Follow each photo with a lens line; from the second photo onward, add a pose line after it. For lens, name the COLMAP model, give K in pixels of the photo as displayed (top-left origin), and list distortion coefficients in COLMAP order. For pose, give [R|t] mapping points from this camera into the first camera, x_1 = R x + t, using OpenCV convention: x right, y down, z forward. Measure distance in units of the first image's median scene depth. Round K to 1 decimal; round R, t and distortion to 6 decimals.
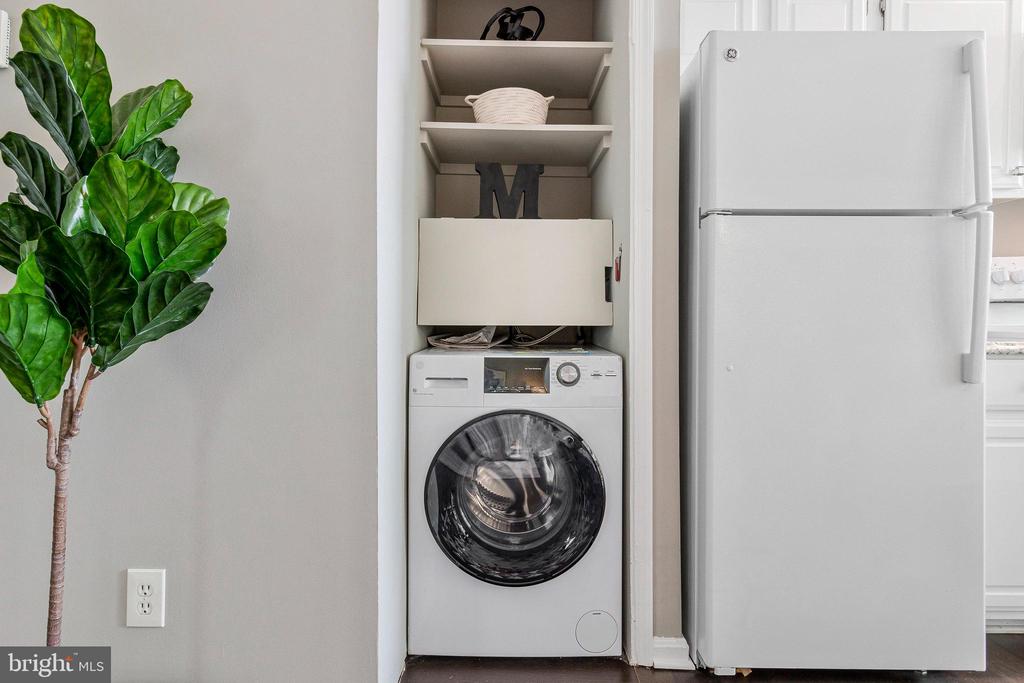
lens RADIAL K [[556.6, 0, 508.6], [0, 556.6, 316.8], [0, 0, 1]] dist [-0.002137, -0.000449]
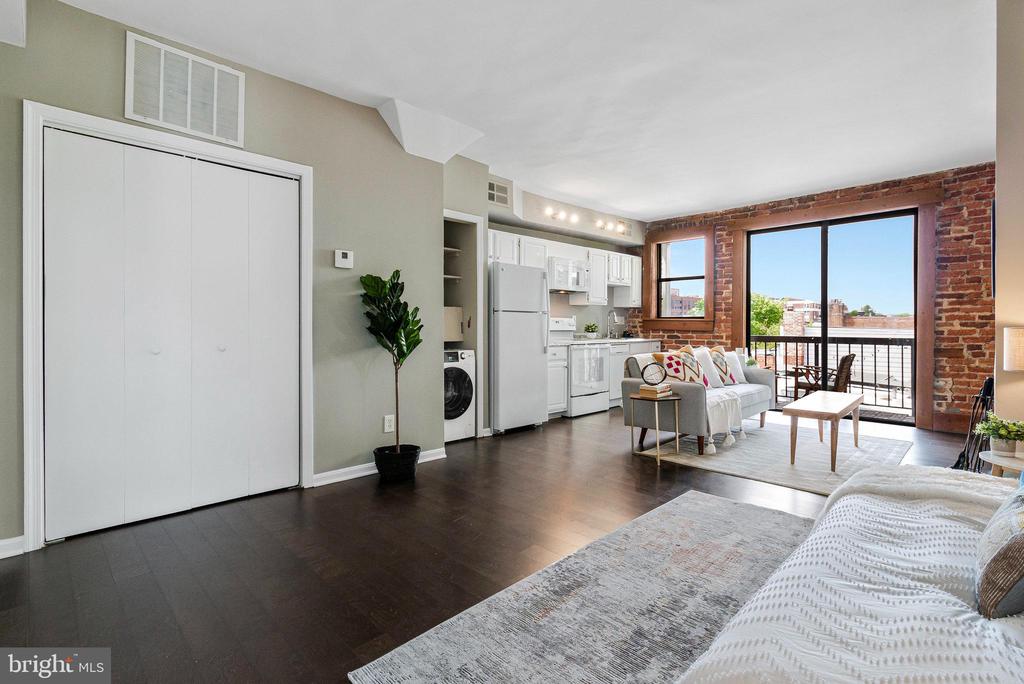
lens RADIAL K [[484.3, 0, 521.9], [0, 484.3, 323.9], [0, 0, 1]] dist [0.008728, 0.000523]
pose [[0.713403, 0.002664, 0.700749, -2.186949], [-0.004507, 0.999990, 0.000787, -0.123725], [-0.700740, -0.003719, 0.713407, -1.739478]]
